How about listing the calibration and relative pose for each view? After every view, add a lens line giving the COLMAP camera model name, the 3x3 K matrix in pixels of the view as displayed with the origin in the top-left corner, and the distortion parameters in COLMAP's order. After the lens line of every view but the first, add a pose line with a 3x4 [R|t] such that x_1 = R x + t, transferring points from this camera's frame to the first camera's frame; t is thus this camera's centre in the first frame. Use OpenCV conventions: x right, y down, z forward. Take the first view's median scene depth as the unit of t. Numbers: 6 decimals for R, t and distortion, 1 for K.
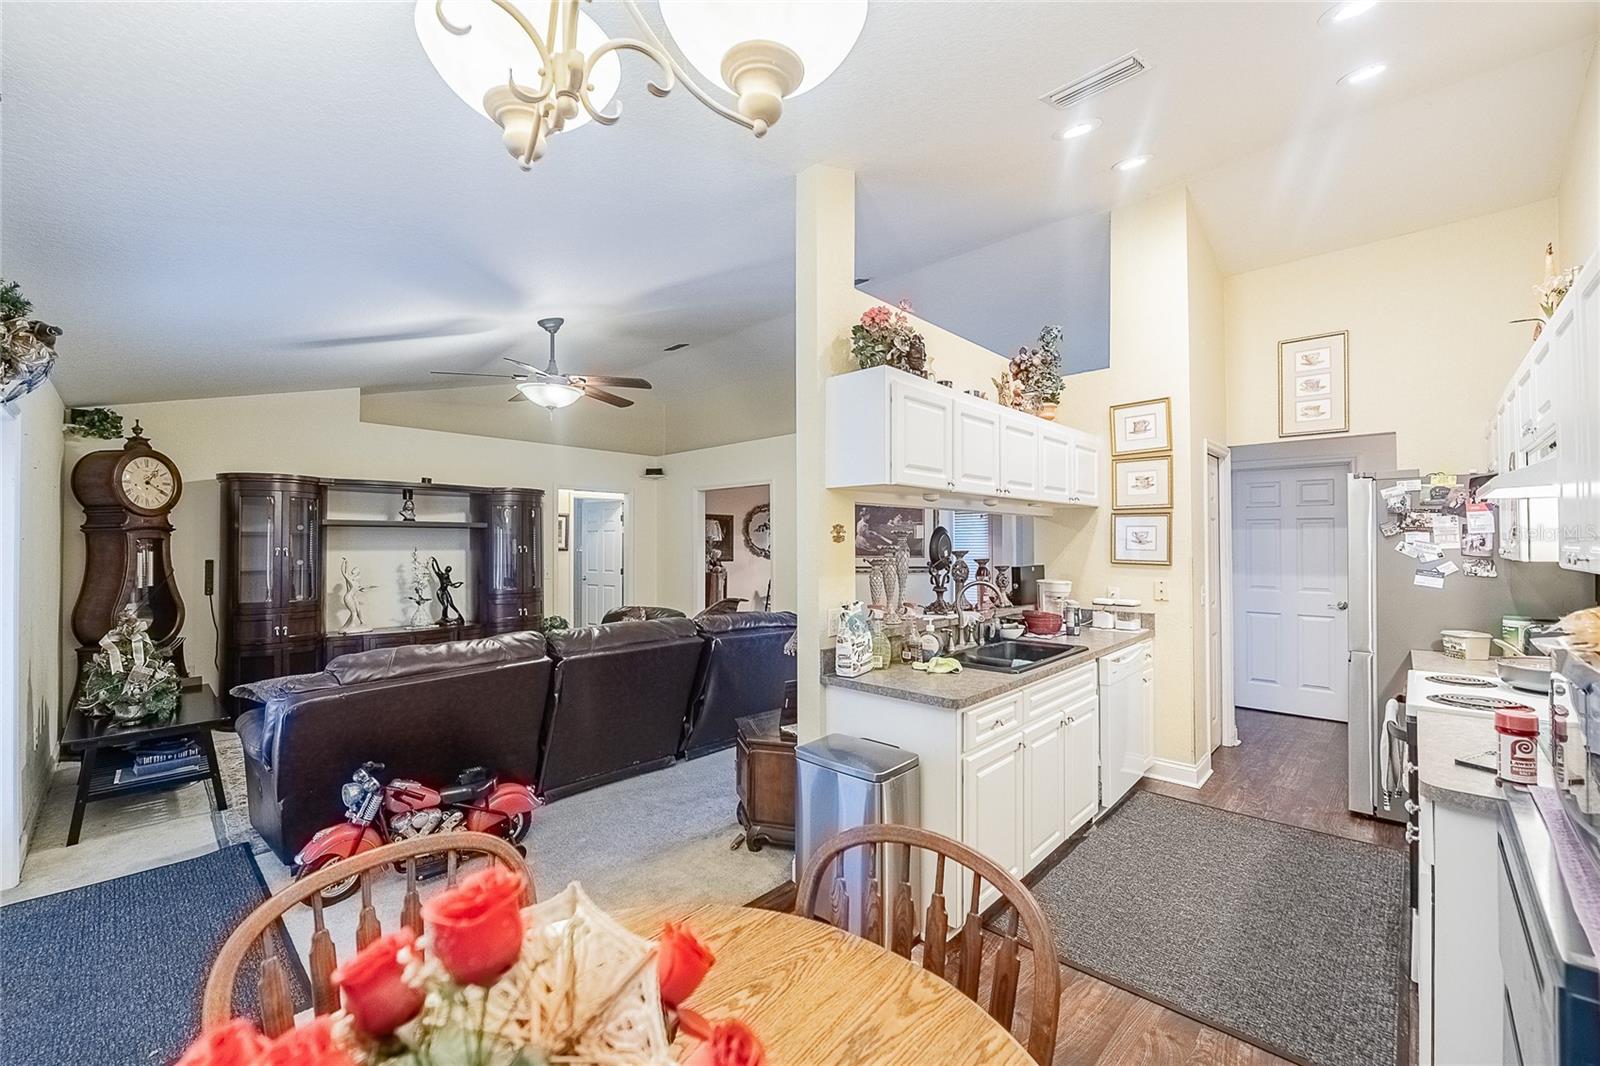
lens RADIAL K [[669.8, 0, 804.1], [0, 669.8, 529.6], [0, 0, 1]] dist [-0.011908, -0.000188]
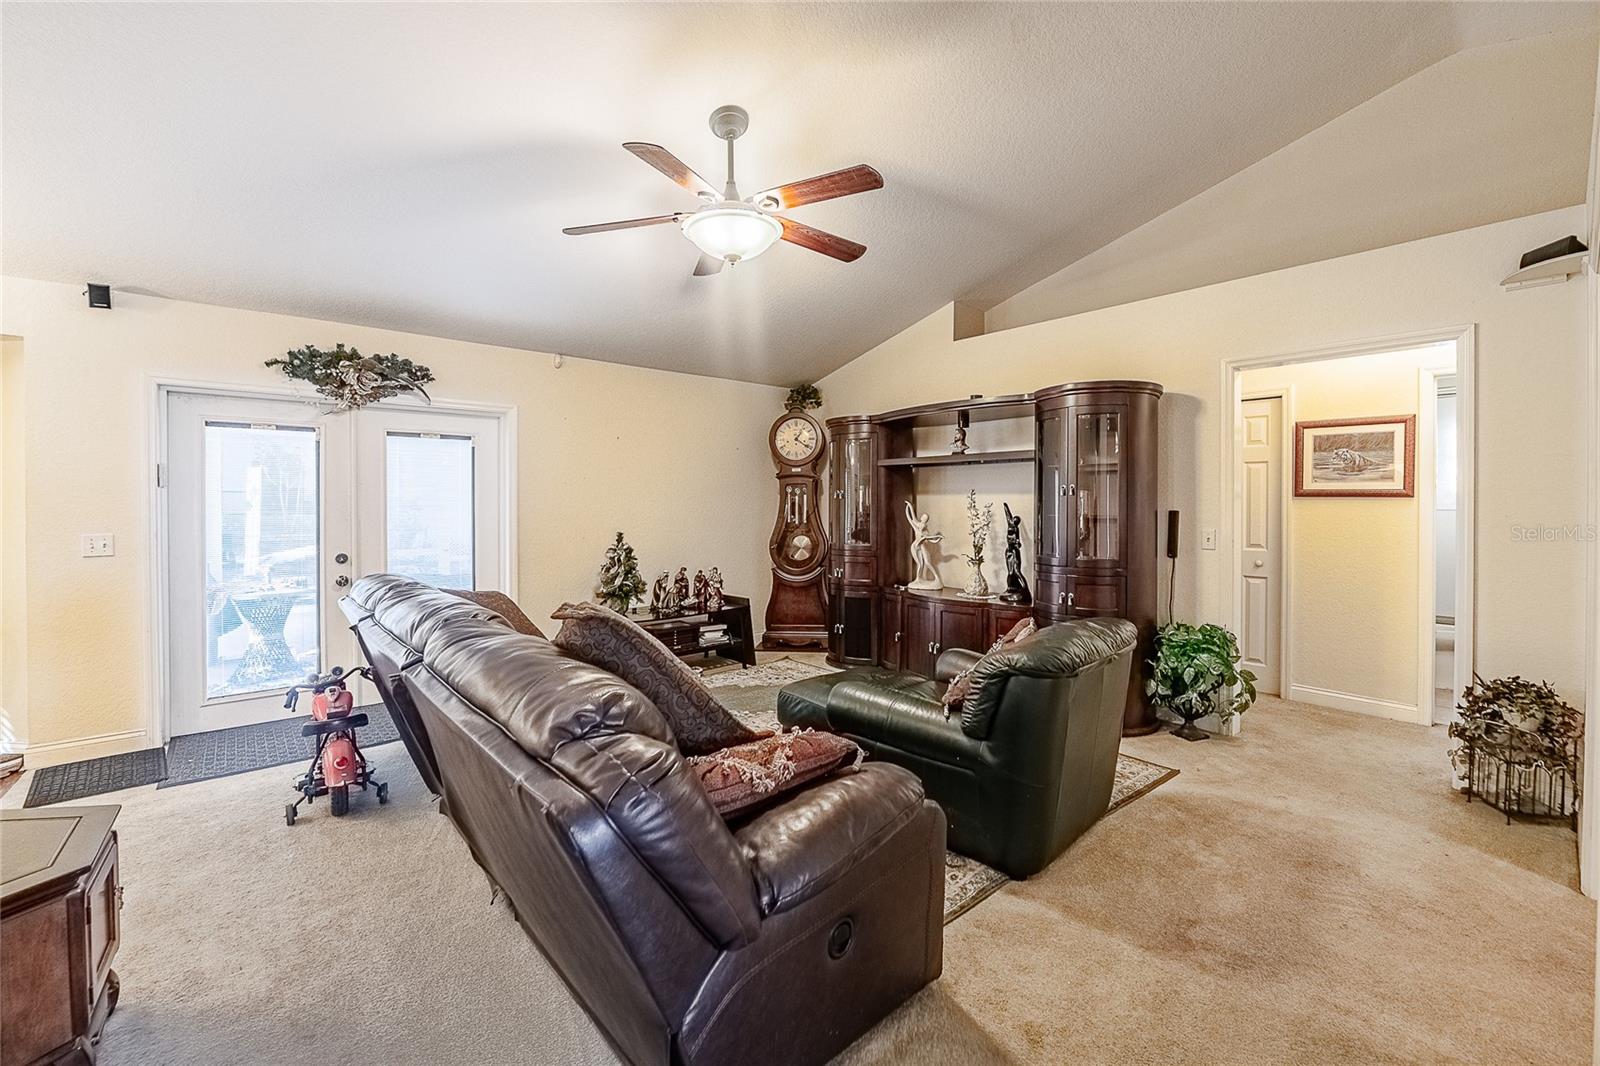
lens RADIAL K [[669.8, 0, 804.1], [0, 669.8, 529.6], [0, 0, 1]] dist [-0.011908, -0.000188]
pose [[-0.102631, 0.039585, -0.993932, 0.188737], [0.021873, 0.999056, 0.037531, 0.039443], [0.994479, -0.017888, -0.103400, 0.894497]]
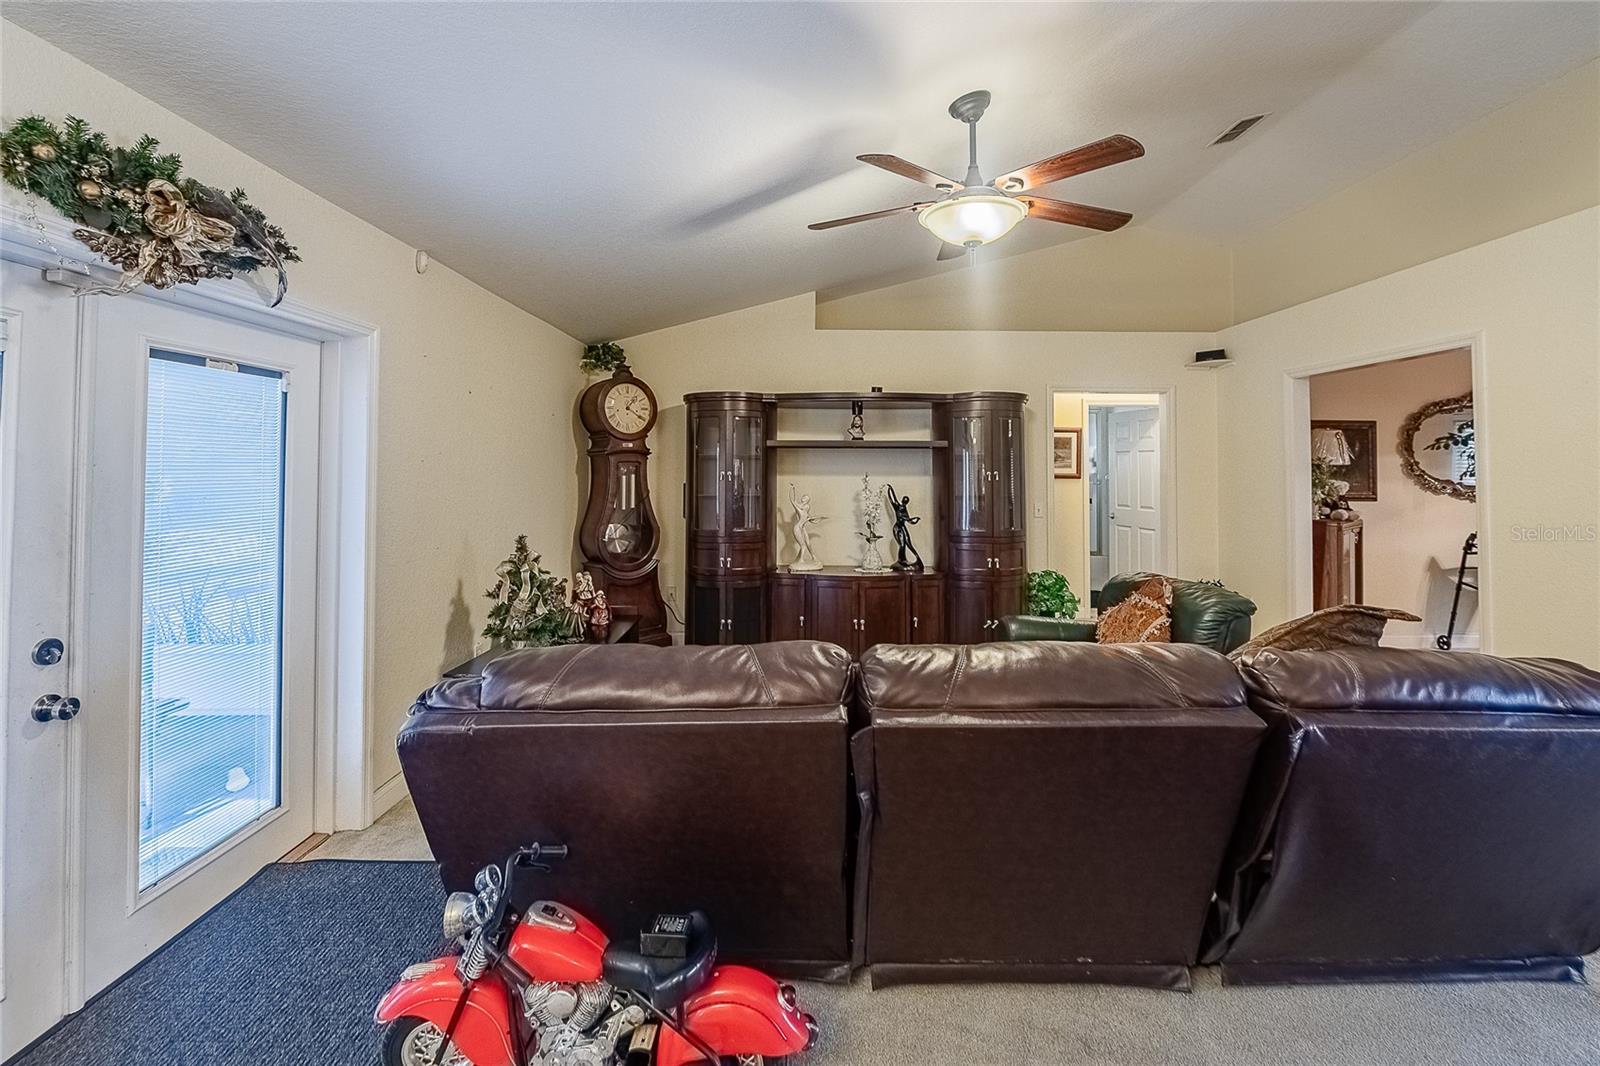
lens RADIAL K [[657.4, 0, 801.4], [0, 657.4, 456.5], [0, 0, 1]] dist [-0.011301, 0.000032]
pose [[0.672746, -0.009550, -0.739812, -0.037272], [0.010873, 0.999936, -0.003021, 0.008508], [0.739794, -0.006011, 0.672807, 0.398723]]
